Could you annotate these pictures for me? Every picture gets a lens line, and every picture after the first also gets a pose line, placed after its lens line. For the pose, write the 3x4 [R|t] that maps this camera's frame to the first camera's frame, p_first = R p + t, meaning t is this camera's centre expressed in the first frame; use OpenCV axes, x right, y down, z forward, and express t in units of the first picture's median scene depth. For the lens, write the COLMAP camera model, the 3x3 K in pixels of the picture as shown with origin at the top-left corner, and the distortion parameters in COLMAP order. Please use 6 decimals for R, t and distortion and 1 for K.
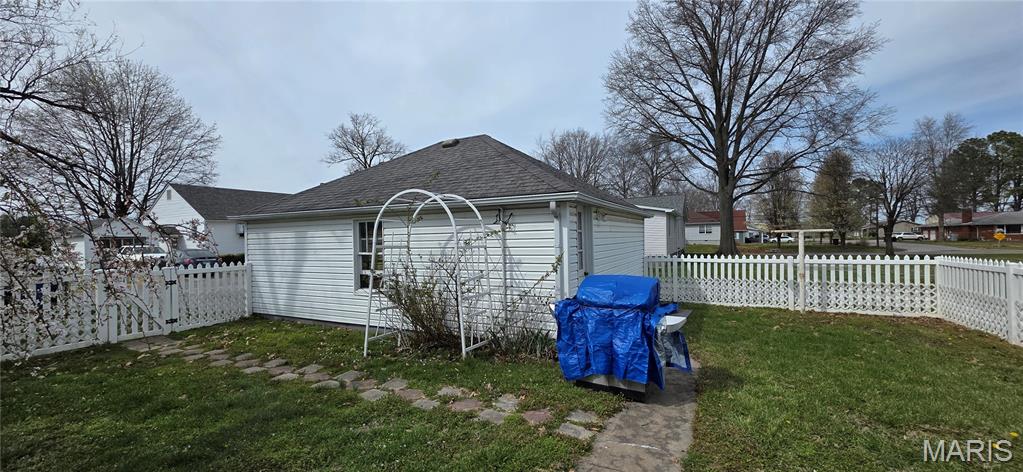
lens RADIAL K [[407.7, 0, 508.2], [0, 407.7, 235.2], [0, 0, 1]] dist [-0.000846, 0.001098]
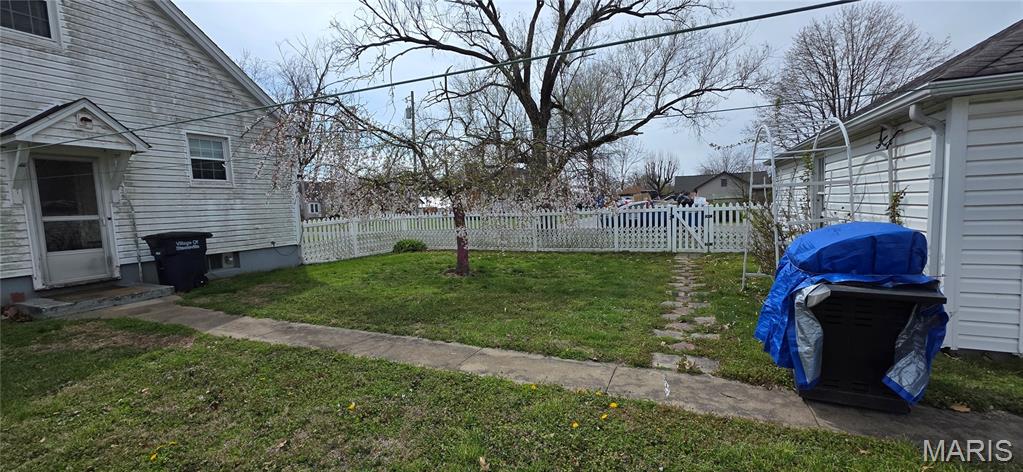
lens RADIAL K [[407.7, 0, 506.5], [0, 407.7, 241.2], [0, 0, 1]] dist [-0.000846, 0.001098]
pose [[0.069952, 0.103639, -0.992152, 0.998280], [0.052283, 0.992841, 0.107397, 0.033702], [0.996179, -0.059386, 0.064033, 0.465956]]
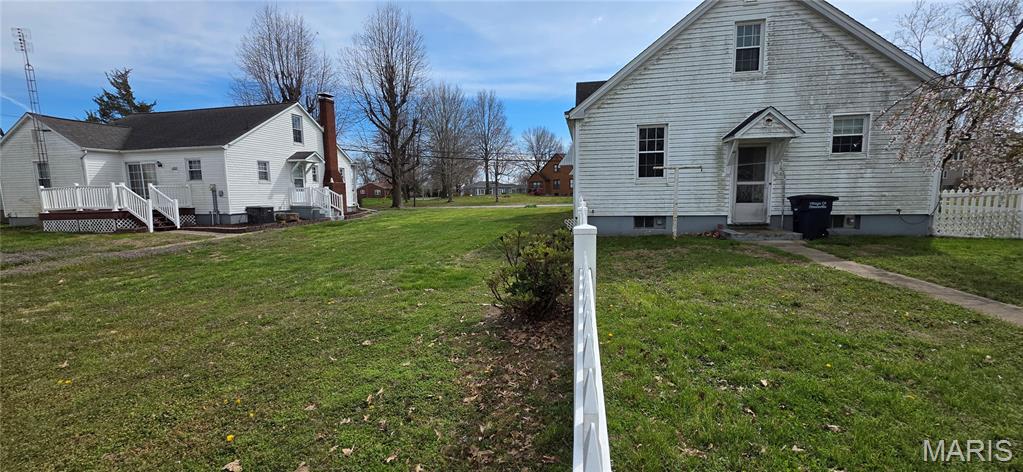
lens RADIAL K [[407.7, 0, 506.9], [0, 407.7, 240.8], [0, 0, 1]] dist [-0.000846, 0.001098]
pose [[-0.948720, 0.074310, -0.307260, 1.609860], [0.040266, 0.992468, 0.115696, 0.028675], [0.313543, 0.097390, -0.944566, 0.894201]]
